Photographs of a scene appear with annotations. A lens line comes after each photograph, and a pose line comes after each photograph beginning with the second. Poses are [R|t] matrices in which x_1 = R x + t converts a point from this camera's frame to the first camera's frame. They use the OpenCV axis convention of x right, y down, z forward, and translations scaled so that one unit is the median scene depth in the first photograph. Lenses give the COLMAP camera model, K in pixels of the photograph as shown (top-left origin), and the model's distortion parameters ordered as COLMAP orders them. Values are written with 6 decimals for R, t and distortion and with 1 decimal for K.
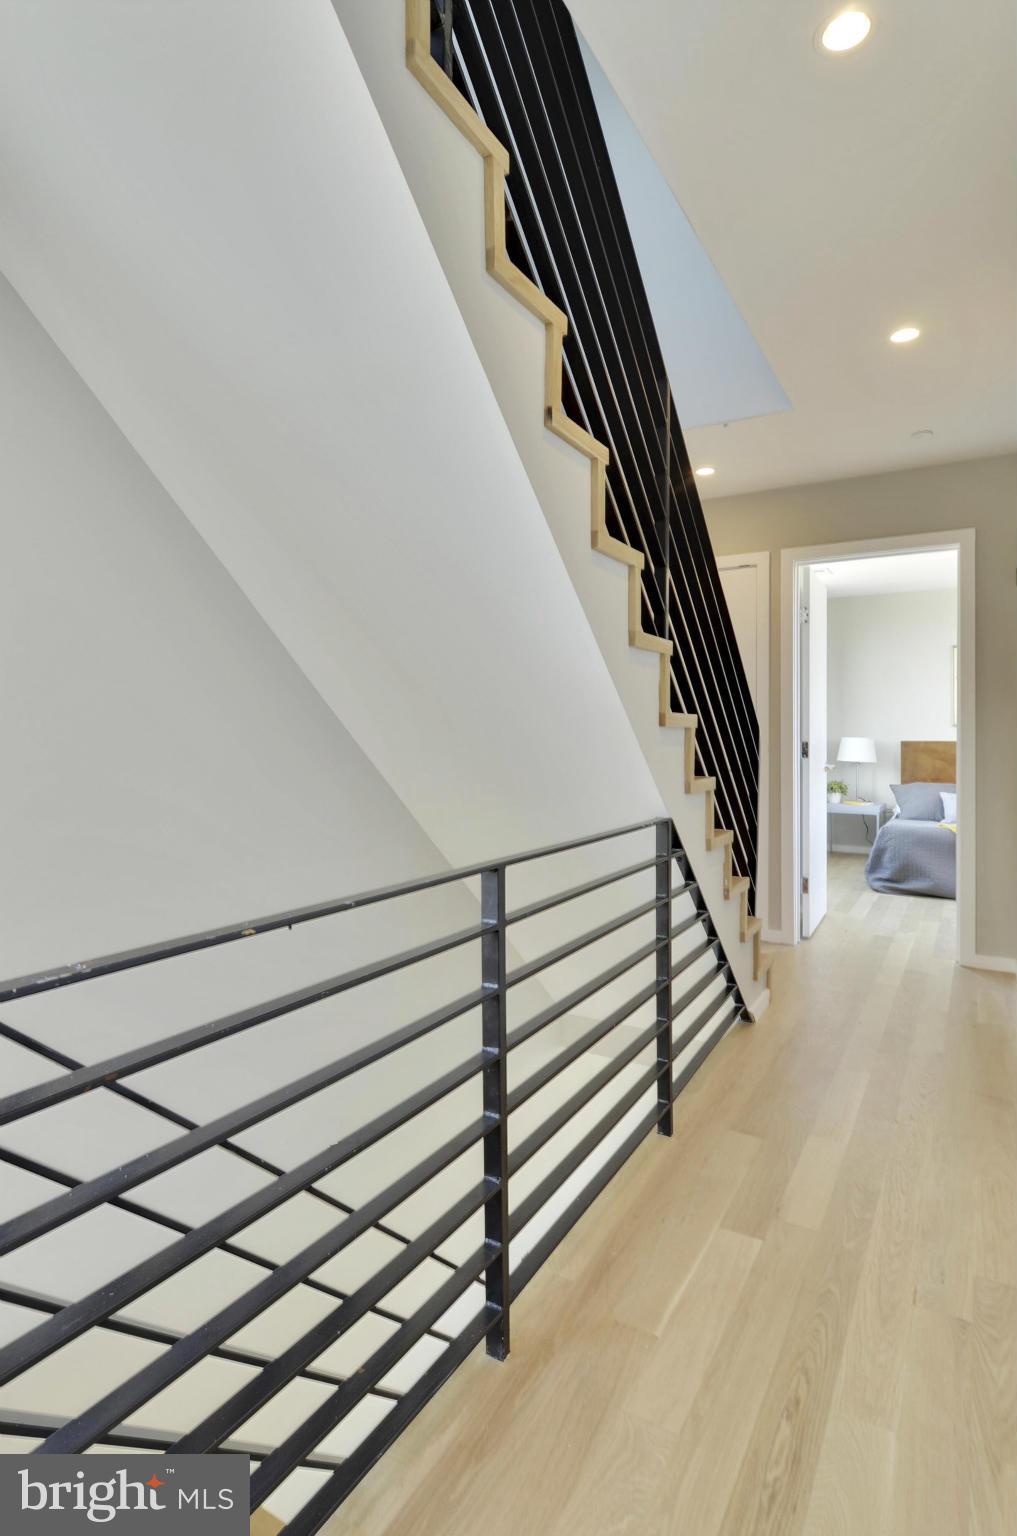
lens RADIAL K [[806.7, 0, 508.5], [0, 806.7, 768.0], [0, 0, 1]] dist [-0.001822, -0.019337]
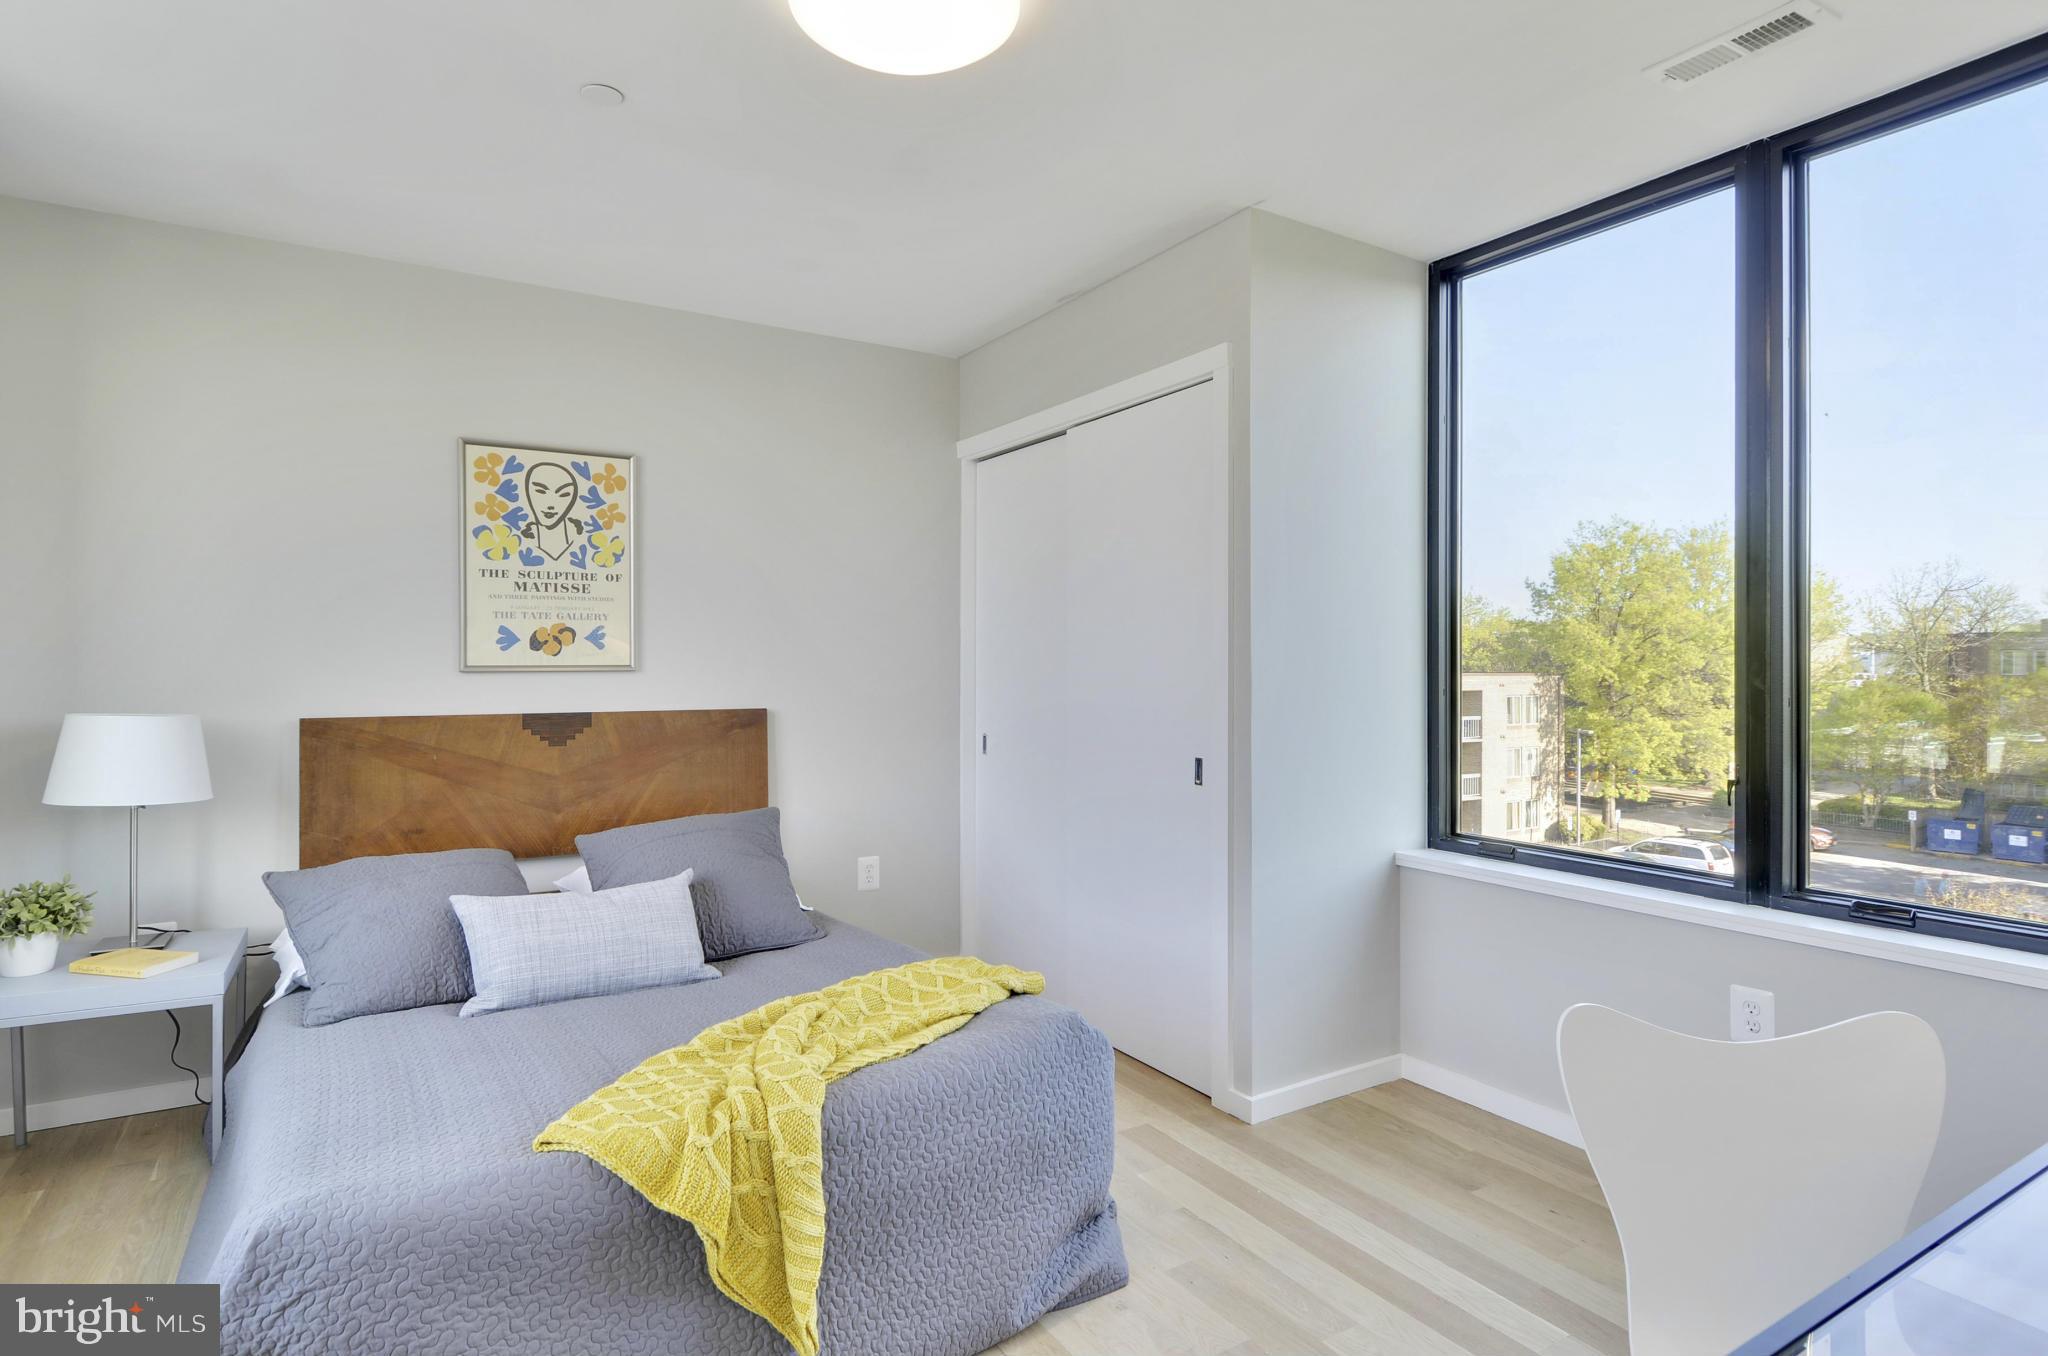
lens RADIAL K [[1075.6, 0, 1038.8], [0, 1075.6, 677.9], [0, 0, 1]] dist [-0.001822, -0.019337]
pose [[0.467885, 0.002948, 0.883784, 0.267471], [0.027787, 0.999451, -0.018044, -0.034756], [-0.883352, 0.033000, 0.467546, 0.577848]]
